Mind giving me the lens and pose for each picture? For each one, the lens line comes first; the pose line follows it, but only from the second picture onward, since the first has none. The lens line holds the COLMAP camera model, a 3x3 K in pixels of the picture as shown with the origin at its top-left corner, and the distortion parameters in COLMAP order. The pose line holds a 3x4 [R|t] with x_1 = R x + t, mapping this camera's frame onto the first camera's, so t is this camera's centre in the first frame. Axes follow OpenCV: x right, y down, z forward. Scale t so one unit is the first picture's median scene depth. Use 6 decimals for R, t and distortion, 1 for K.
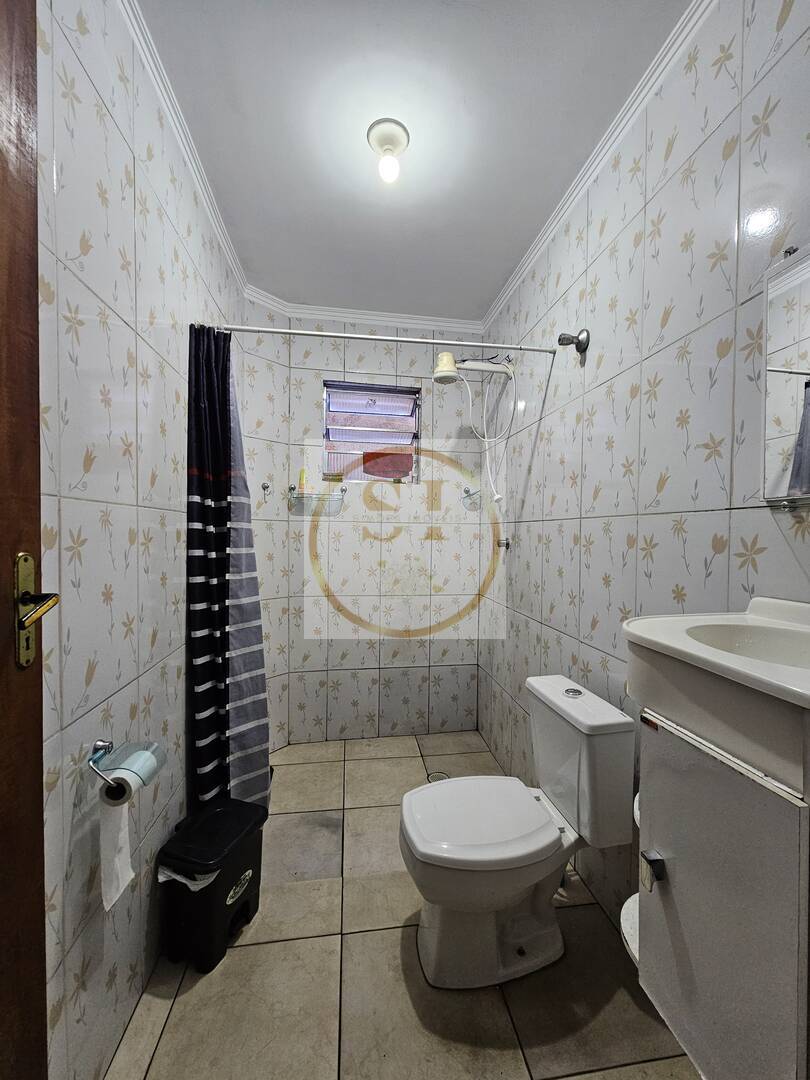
lens RADIAL K [[439.3, 0, 410.5], [0, 439.3, 542.6], [0, 0, 1]] dist [0.001506, 0.000120]
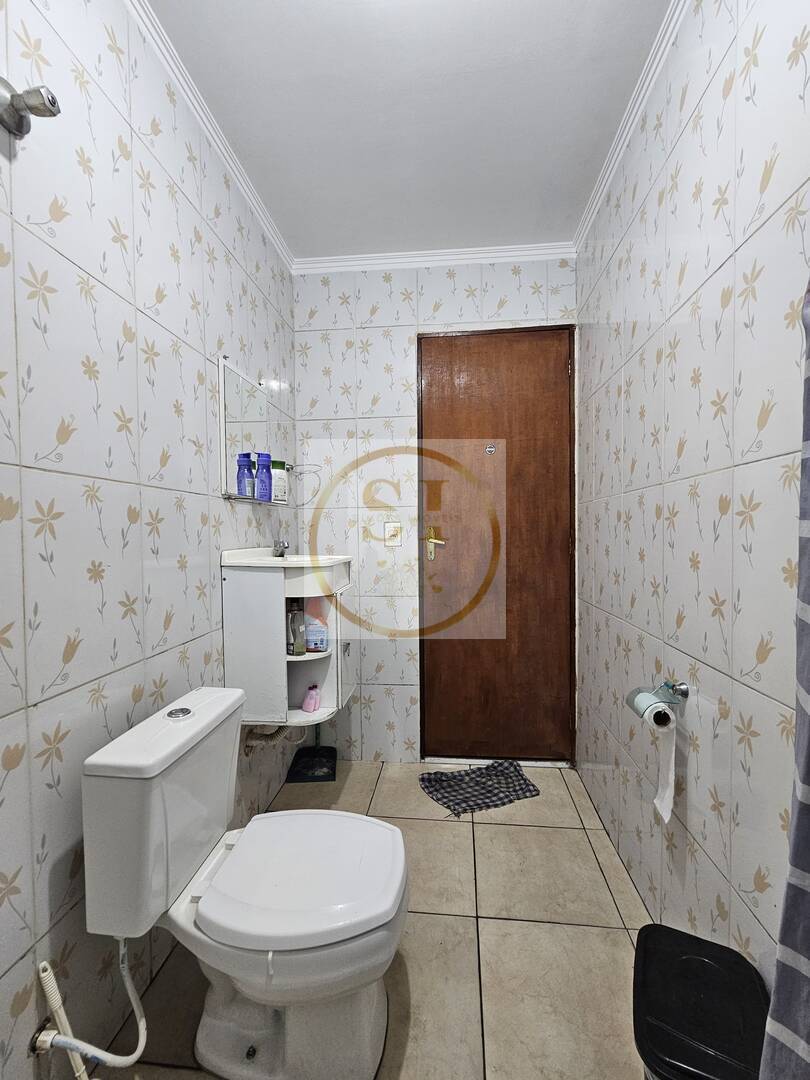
lens RADIAL K [[439.3, 0, 410.5], [0, 439.3, 542.6], [0, 0, 1]] dist [0.001506, 0.000120]
pose [[0.970504, -0.016198, -0.240539, 0.200446], [0.016374, 0.999865, -0.001269, 0.059167], [0.240527, -0.002707, 0.970639, 0.198234]]
